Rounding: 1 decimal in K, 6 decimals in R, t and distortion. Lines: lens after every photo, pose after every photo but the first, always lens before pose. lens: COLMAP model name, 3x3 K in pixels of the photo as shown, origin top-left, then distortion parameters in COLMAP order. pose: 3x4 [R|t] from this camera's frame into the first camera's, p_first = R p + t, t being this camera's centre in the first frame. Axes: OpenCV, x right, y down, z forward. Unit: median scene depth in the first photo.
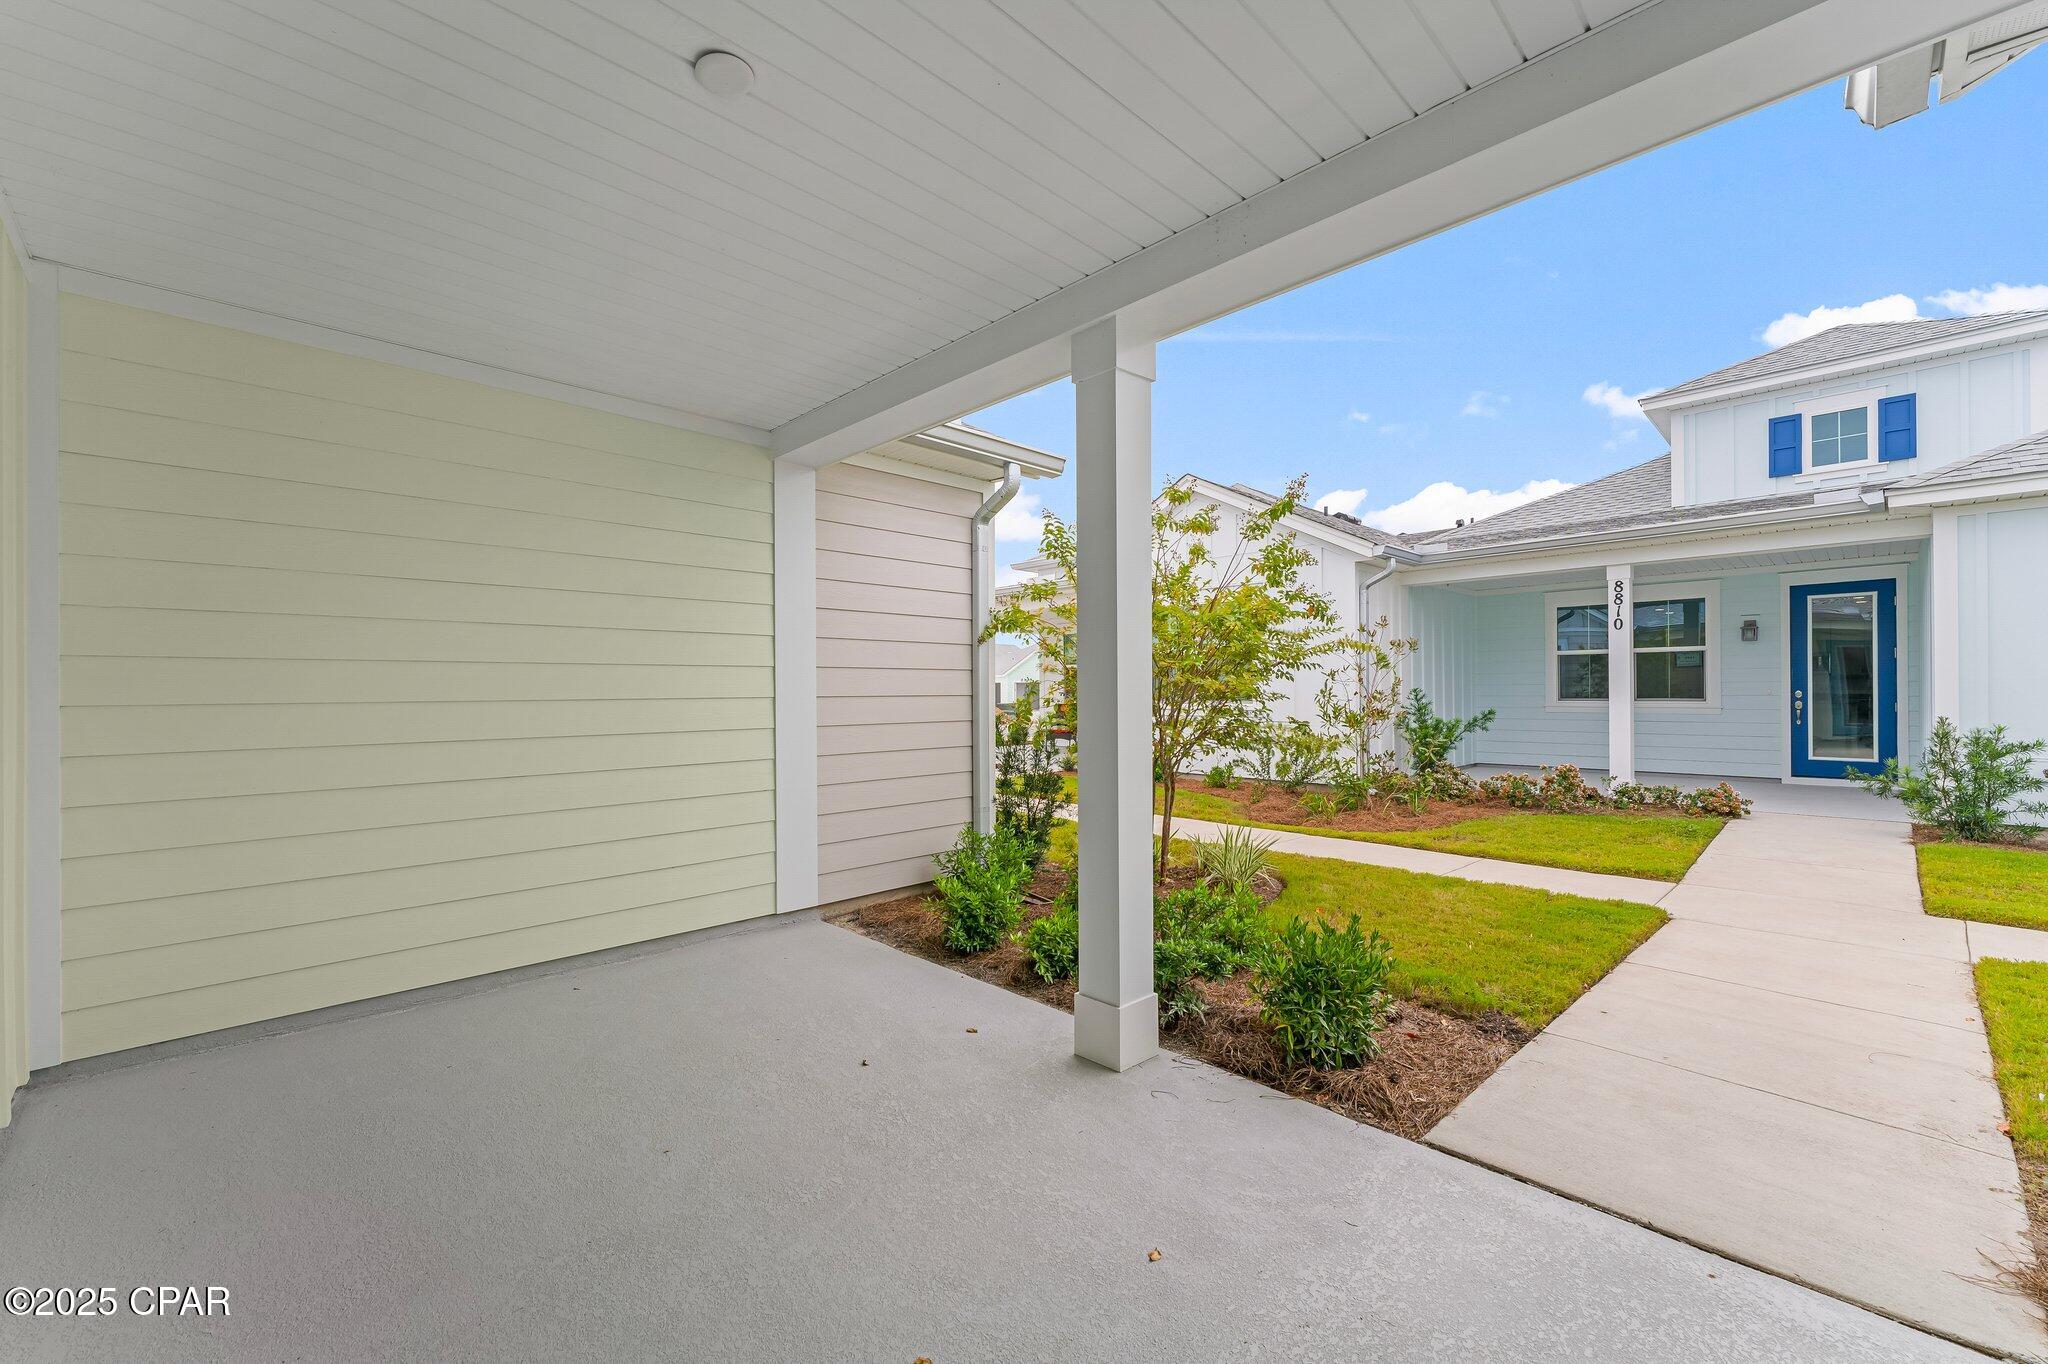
lens RADIAL K [[825.0, 0, 1018.5], [0, 825.0, 689.9], [0, 0, 1]] dist [0.005658, 0.000148]
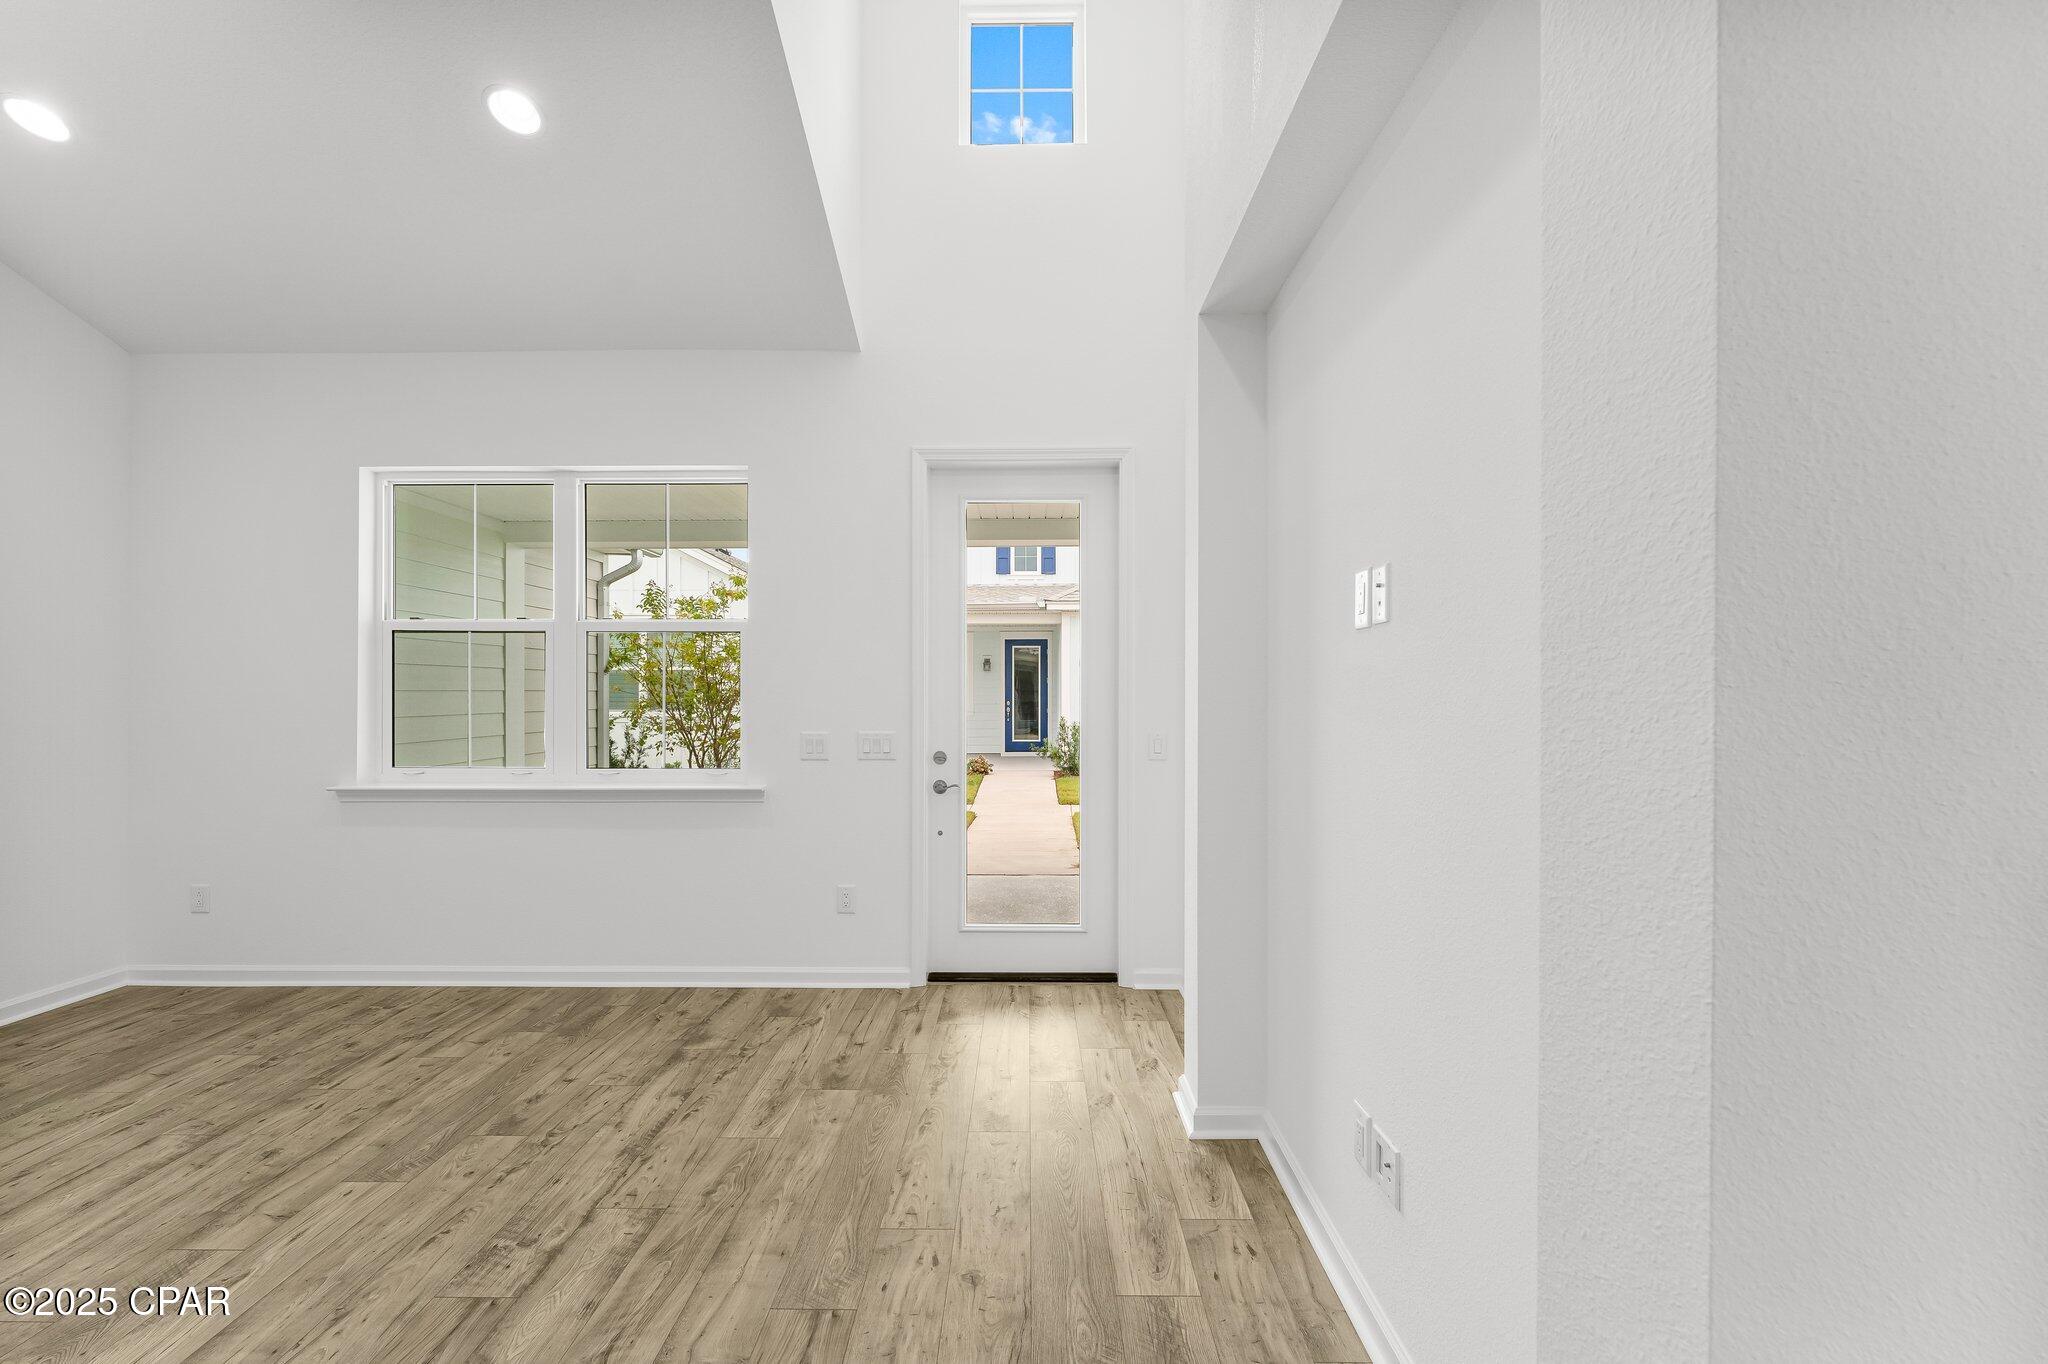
lens RADIAL K [[884.8, 0, 1019.8], [0, 884.8, 691.4], [0, 0, 1]] dist [-0.002071, -0.000284]
pose [[0.704918, 0.006646, 0.709258, -0.346545], [-0.004728, 0.999978, -0.004671, -0.011847], [-0.709273, -0.000060, 0.704933, -0.310813]]
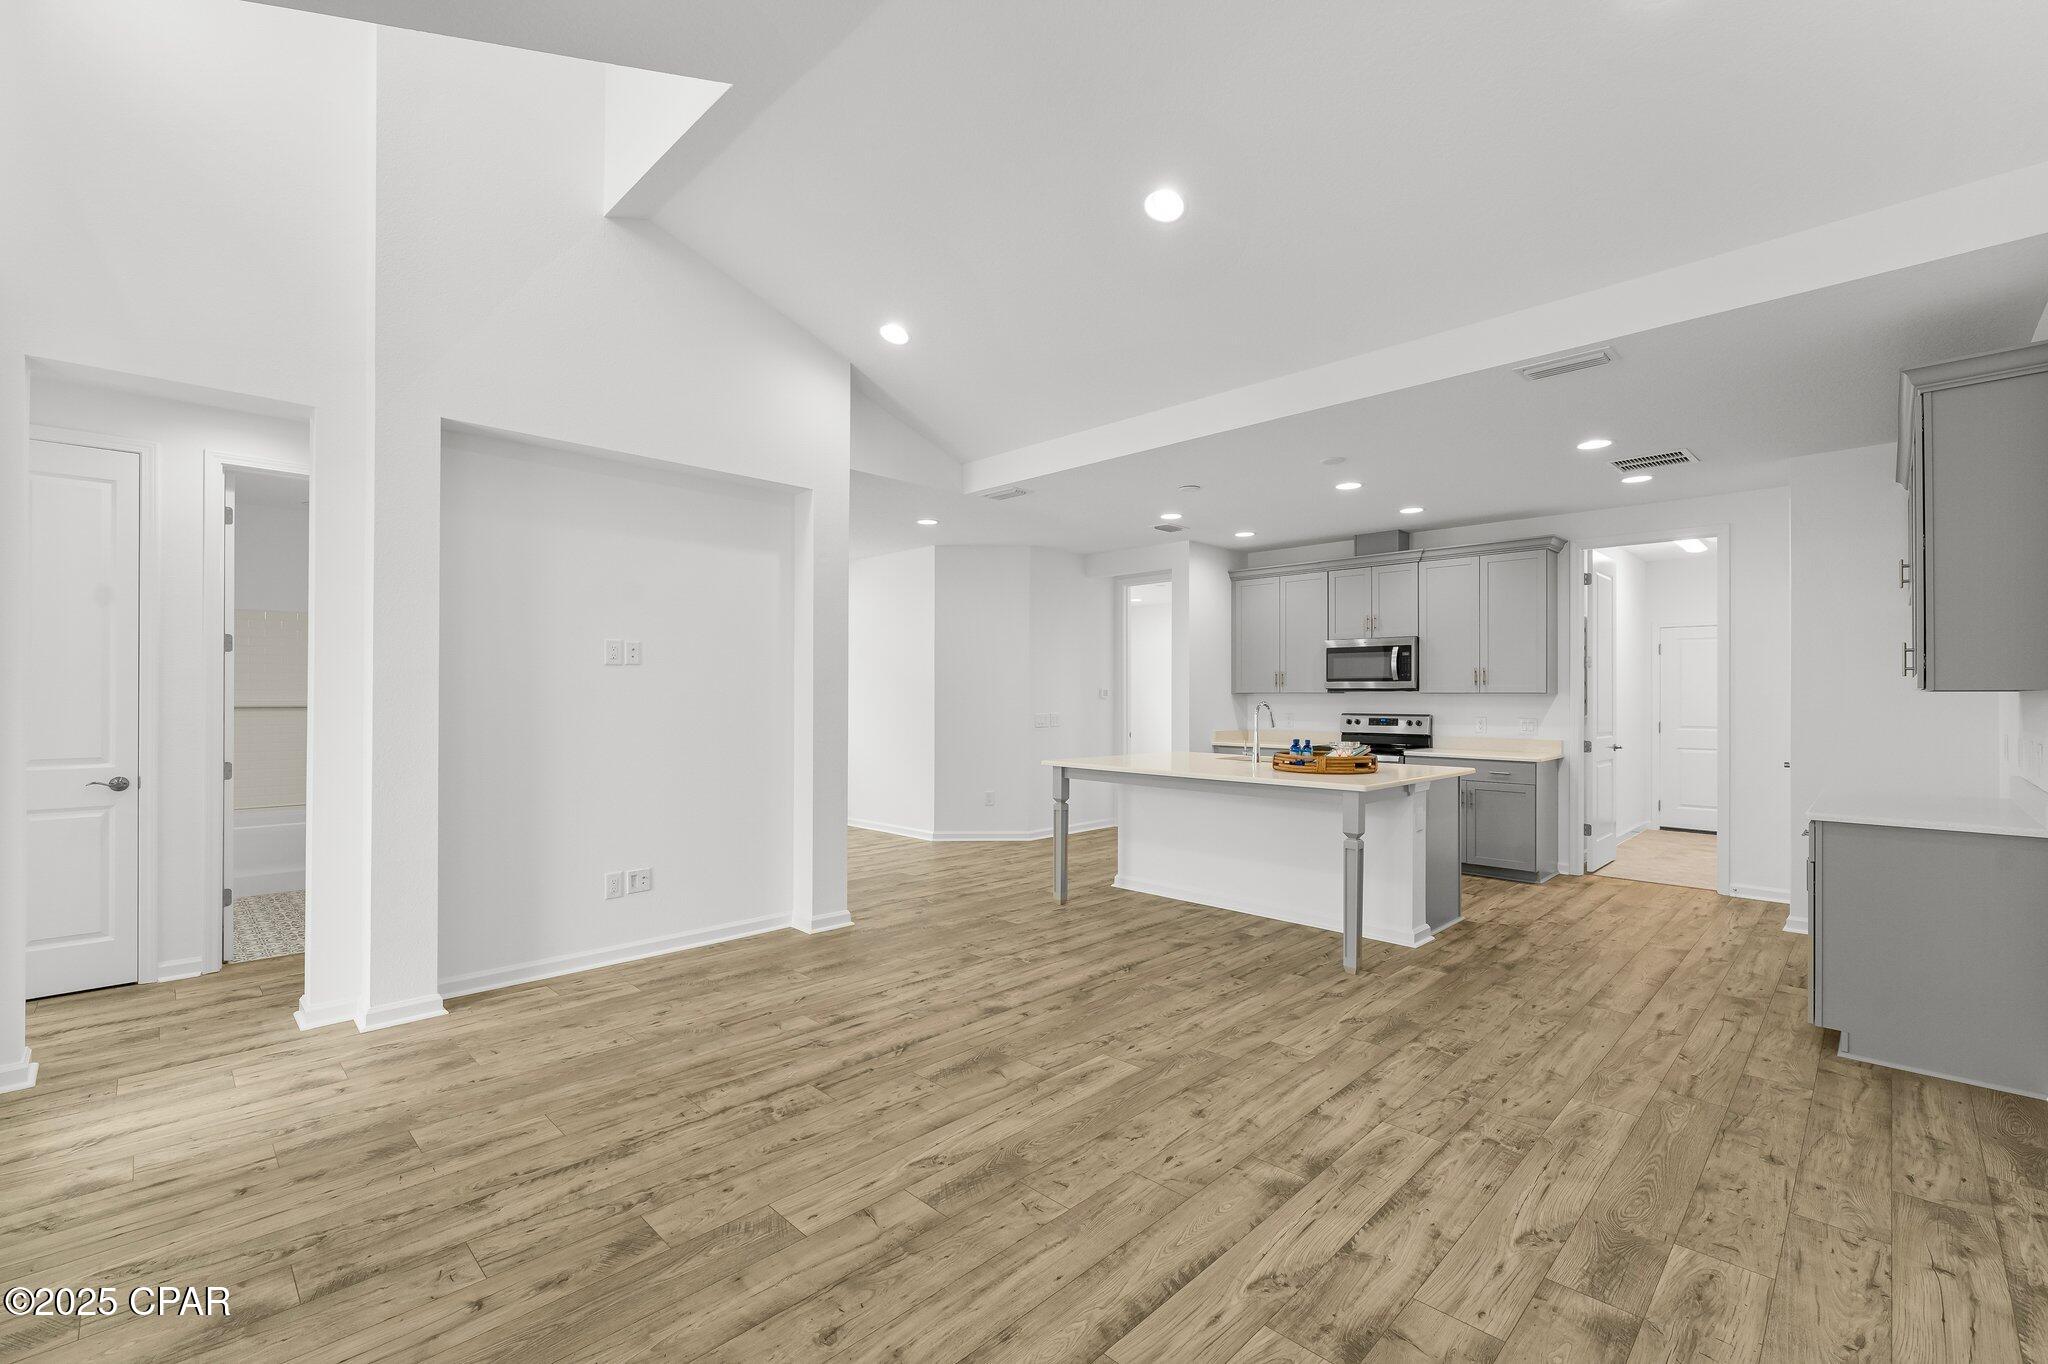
lens RADIAL K [[884.8, 0, 1026.3], [0, 884.8, 689.0], [0, 0, 1]] dist [-0.002071, -0.000284]
pose [[-0.999760, 0.003617, -0.021588, -0.355014], [0.003794, 0.999959, -0.008196, -0.010436], [0.021557, -0.008276, -0.999733, 0.215917]]
